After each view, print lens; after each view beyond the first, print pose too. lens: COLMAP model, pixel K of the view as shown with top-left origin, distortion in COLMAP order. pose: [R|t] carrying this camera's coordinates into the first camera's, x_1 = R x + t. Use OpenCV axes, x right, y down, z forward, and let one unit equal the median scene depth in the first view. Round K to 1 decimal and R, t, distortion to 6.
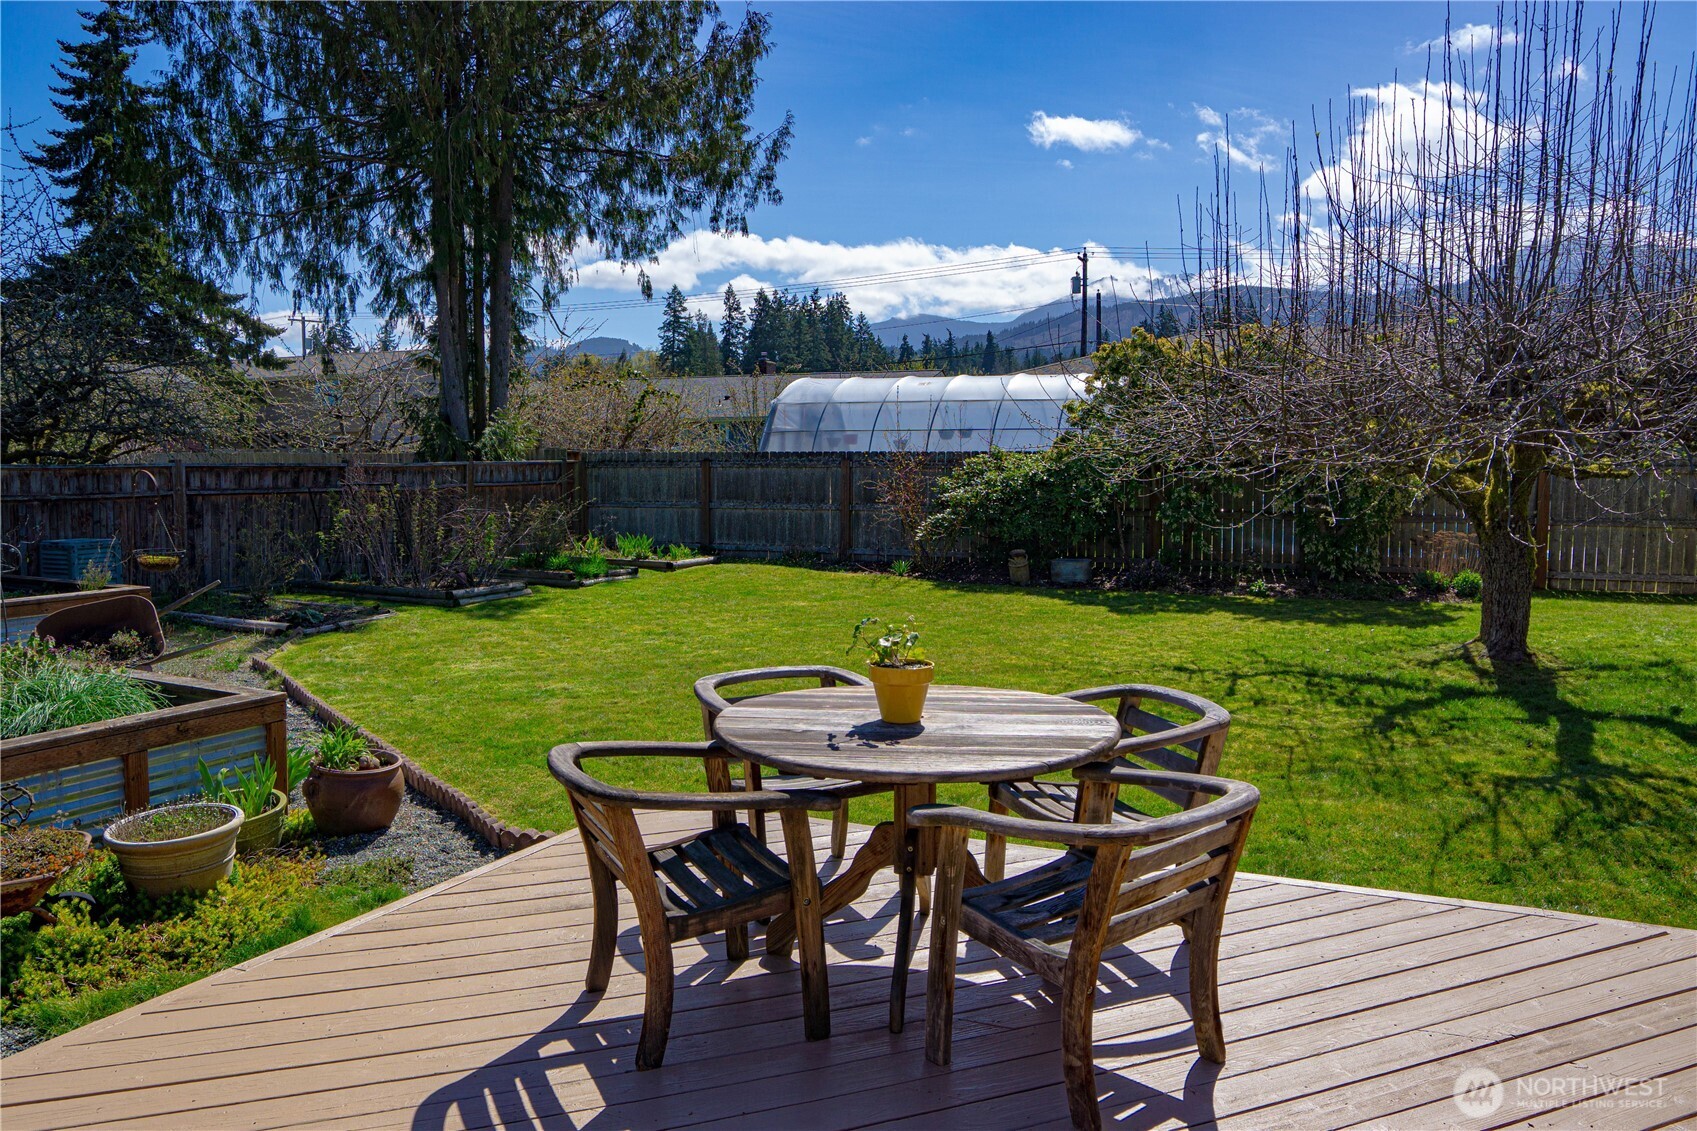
lens RADIAL K [[1208.1, 0, 848.5], [0, 1208.1, 565.5], [0, 0, 1]] dist [-0.086118, 0.060678]
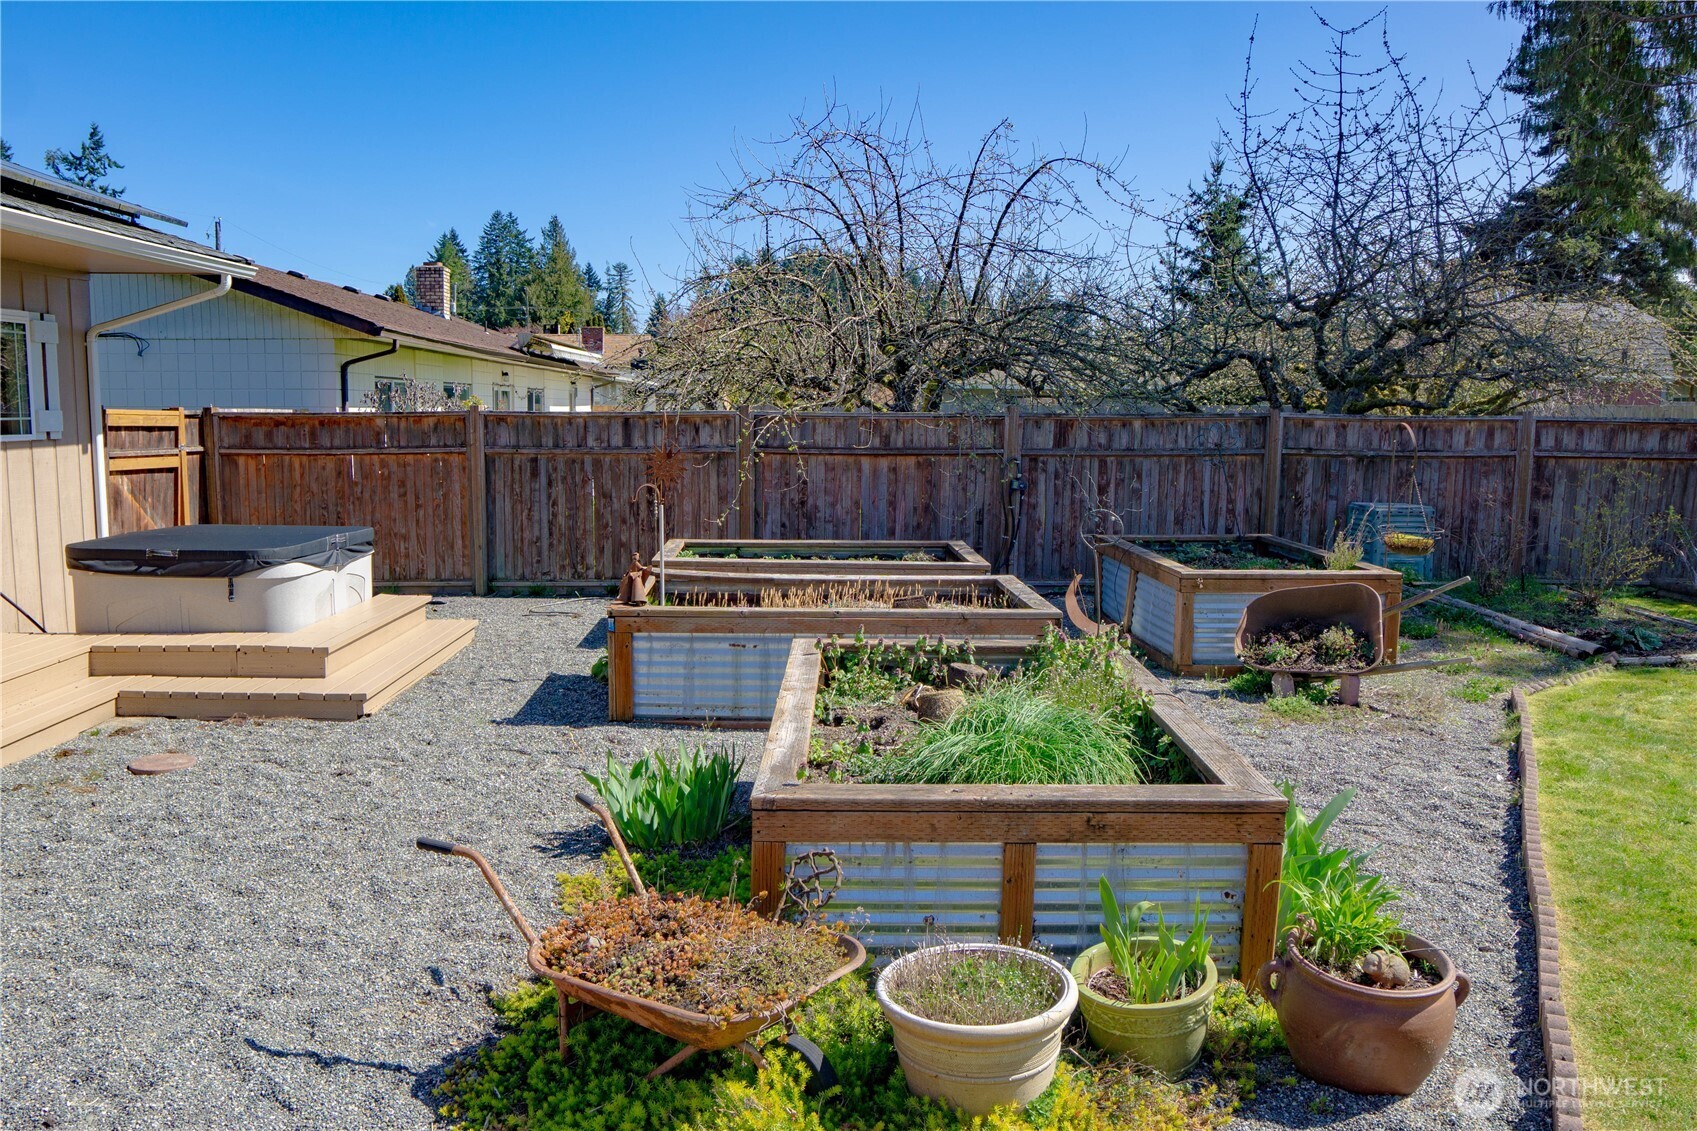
lens RADIAL K [[1277.5, 0, 848.5], [0, 1277.5, 565.5], [0, 0, 1]] dist [-0.048823, 0.002503]
pose [[0.444082, 0.109909, -0.889220, -0.005659], [-0.082478, 0.993248, 0.081577, -0.012273], [0.892182, 0.037114, 0.450149, 0.146321]]
